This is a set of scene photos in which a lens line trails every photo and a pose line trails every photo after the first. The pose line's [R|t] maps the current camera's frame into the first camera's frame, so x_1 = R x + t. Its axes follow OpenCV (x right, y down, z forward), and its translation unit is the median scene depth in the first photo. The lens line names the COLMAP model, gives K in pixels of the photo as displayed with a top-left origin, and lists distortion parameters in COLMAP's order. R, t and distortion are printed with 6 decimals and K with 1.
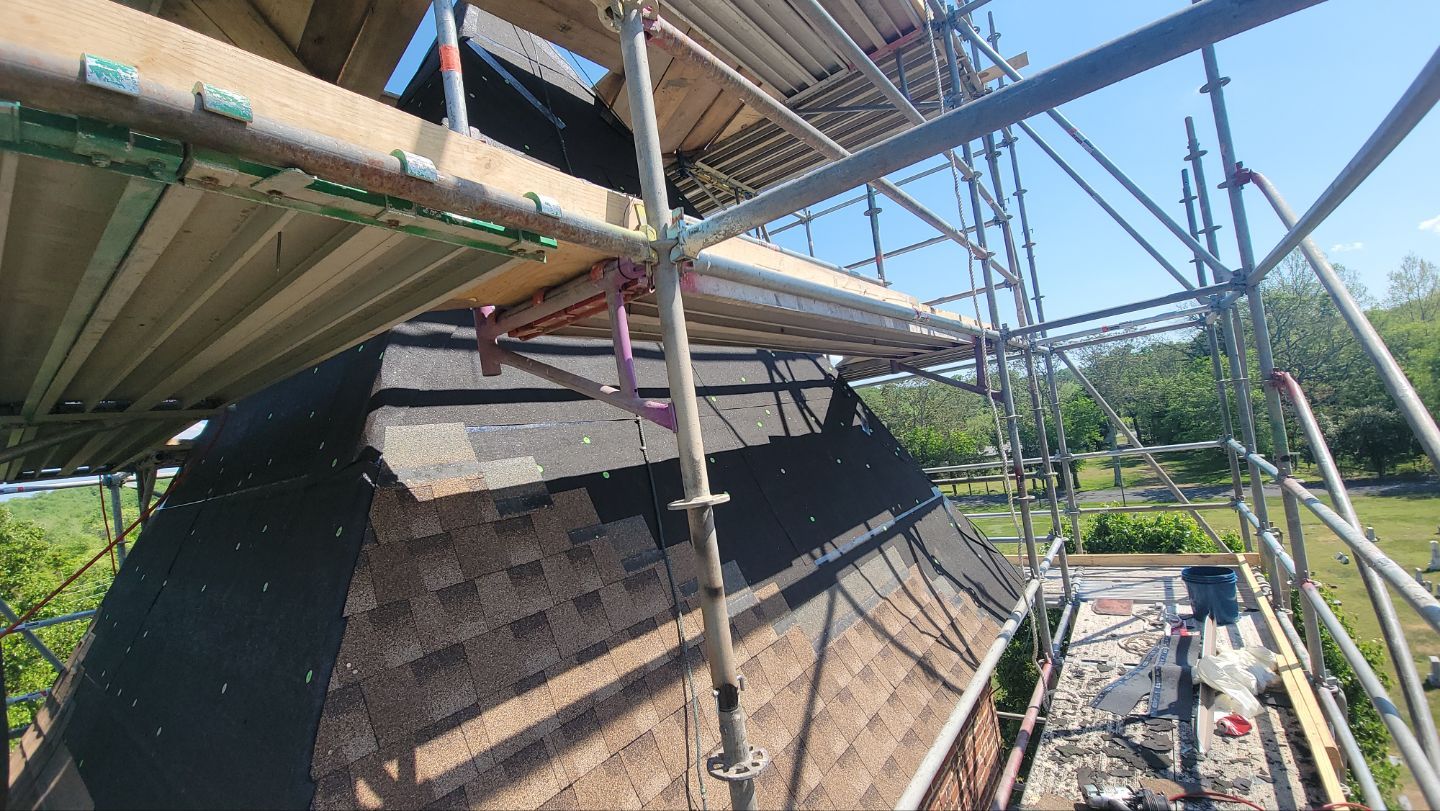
lens RADIAL K [[599.6, 0, 708.4], [0, 599.6, 436.0], [0, 0, 1]] dist [-0.000905, -0.000693]
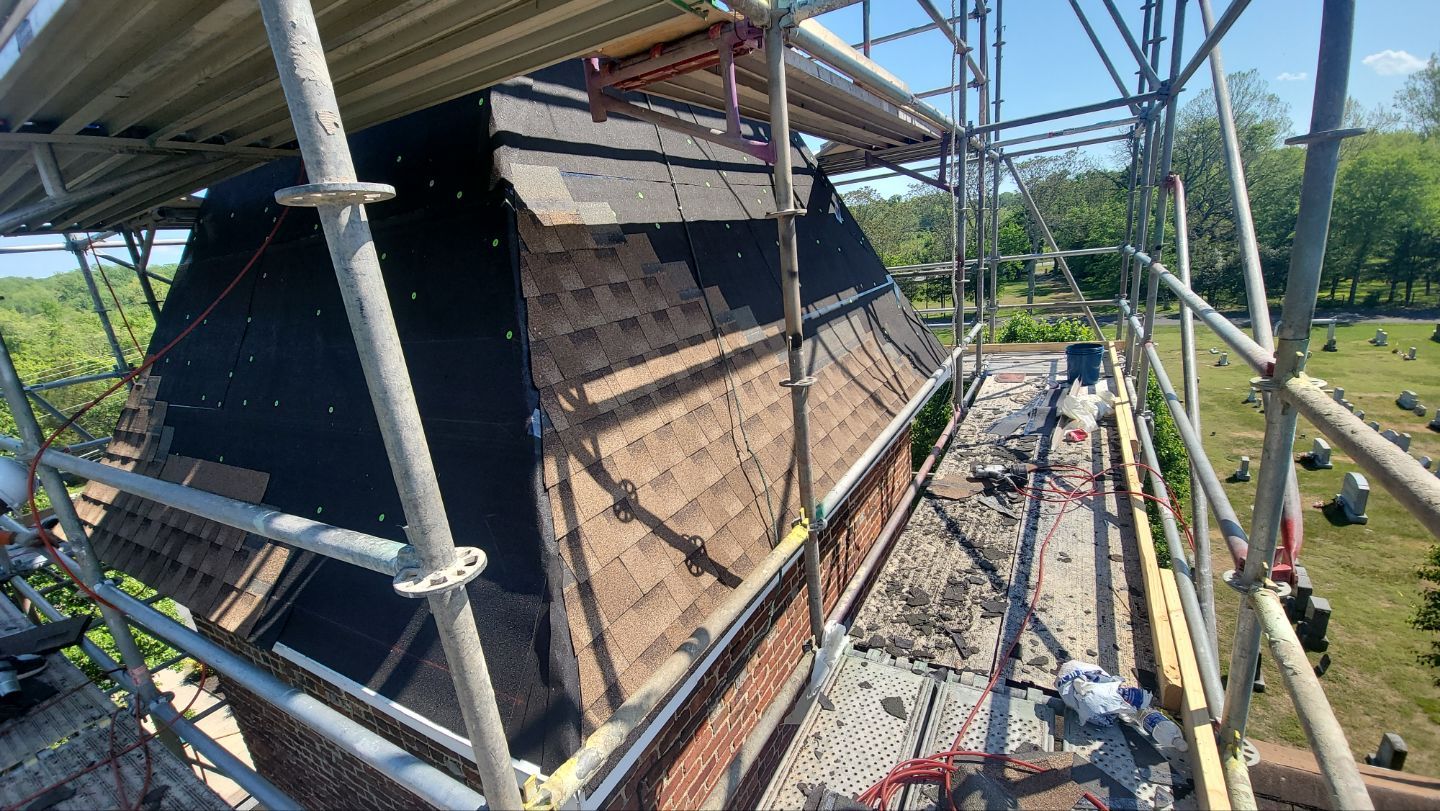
lens RADIAL K [[589.9, 0, 718.3], [0, 589.9, 442.5], [0, 0, 1]] dist [-0.000857, -0.000190]
pose [[0.992002, -0.001978, 0.126205, -0.139367], [-0.037096, 0.951152, 0.306486, 0.077821], [-0.120646, -0.308717, 0.943471, -0.210436]]
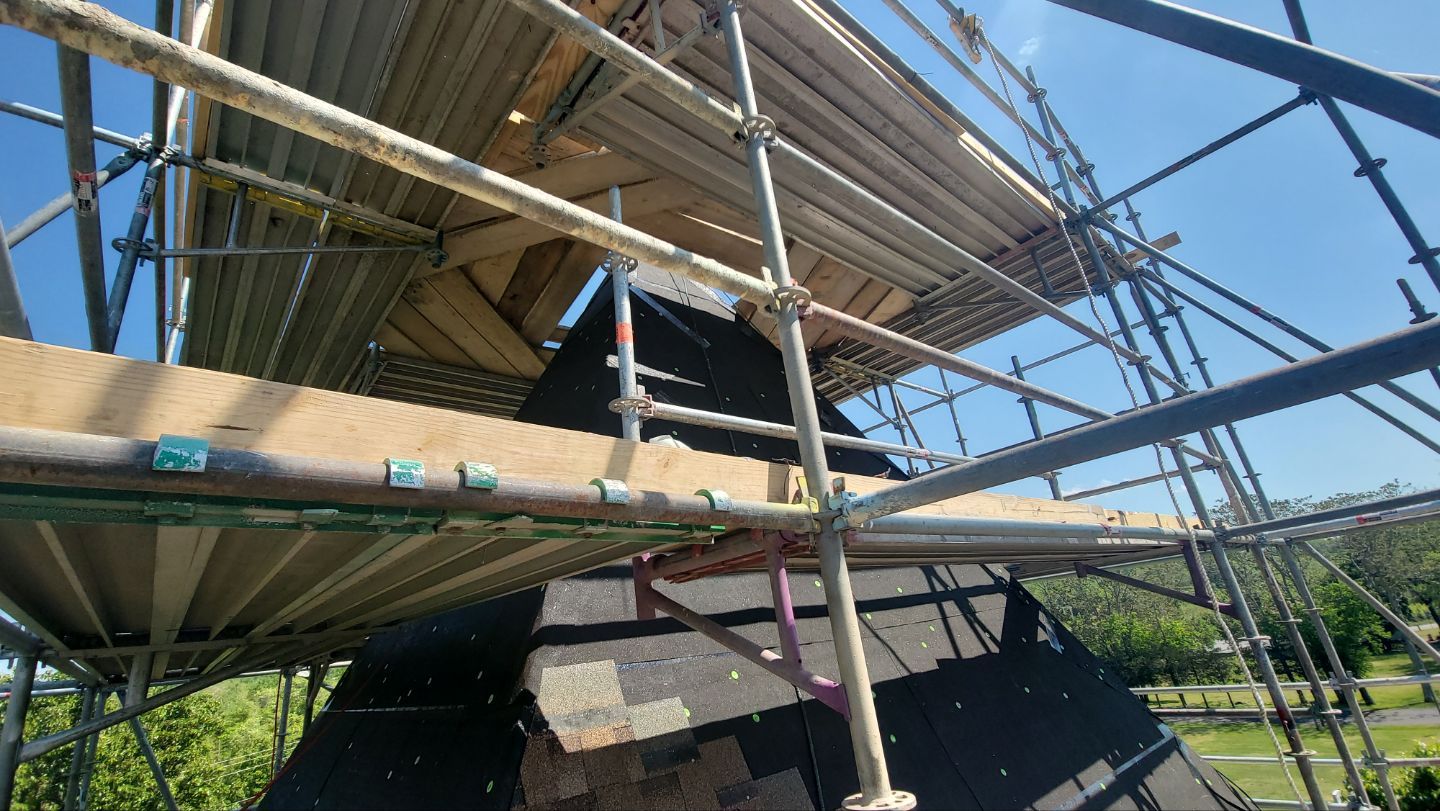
lens RADIAL K [[626.3, 0, 698.0], [0, 626.3, 411.3], [0, 0, 1]] dist [-0.001041, -0.005926]
pose [[0.973748, -0.052305, -0.221540, -0.015452], [-0.019193, 0.950912, -0.308867, -0.056625], [0.226820, 0.305011, 0.924944, -0.023563]]
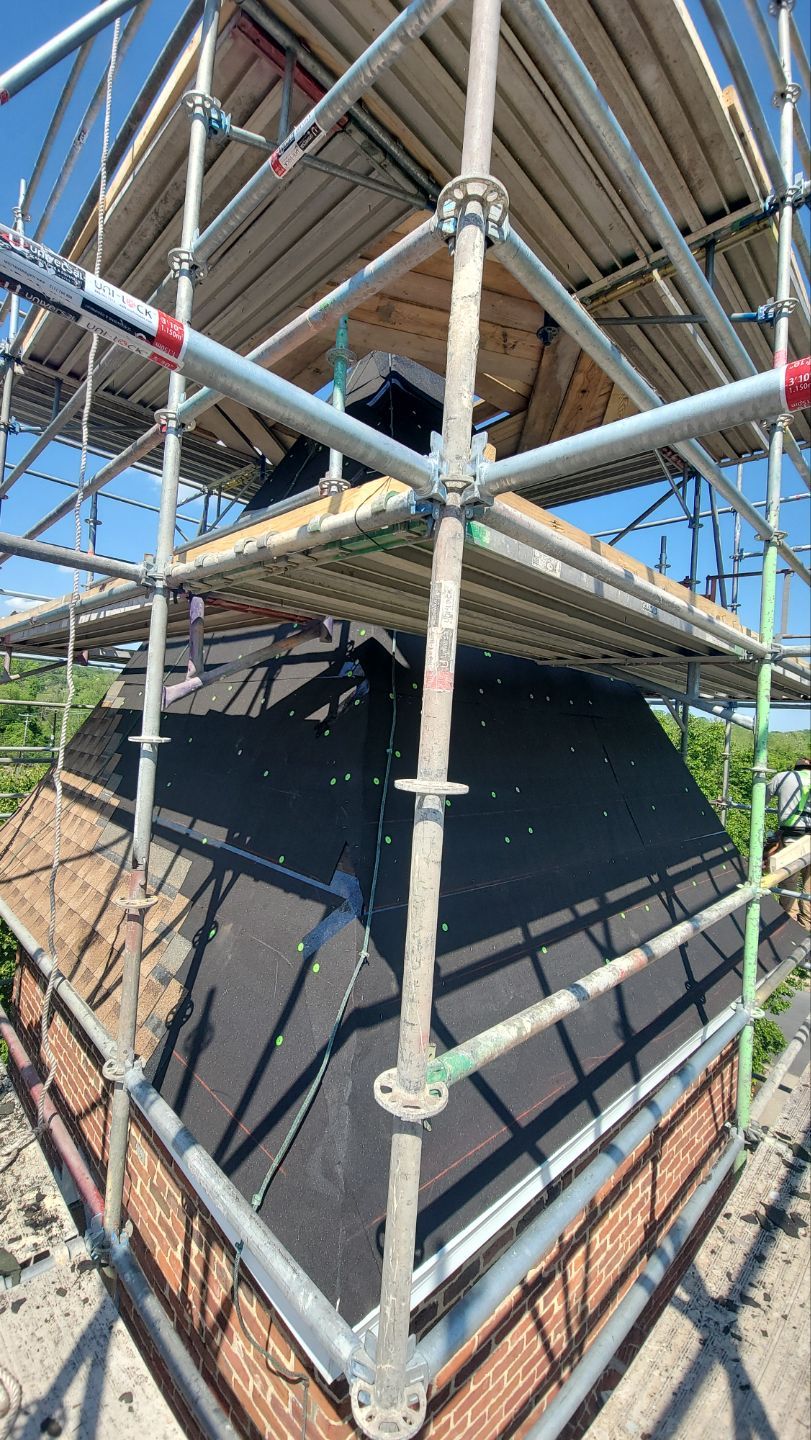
lens RADIAL K [[589.9, 0, 407.8], [0, 589.9, 698.9], [0, 0, 1]] dist [-0.000857, -0.000190]
pose [[-0.151774, 0.124656, -0.980523, 1.150019], [-0.005697, 0.991889, 0.126983, -0.165578], [0.988399, 0.024859, -0.149833, 1.558410]]
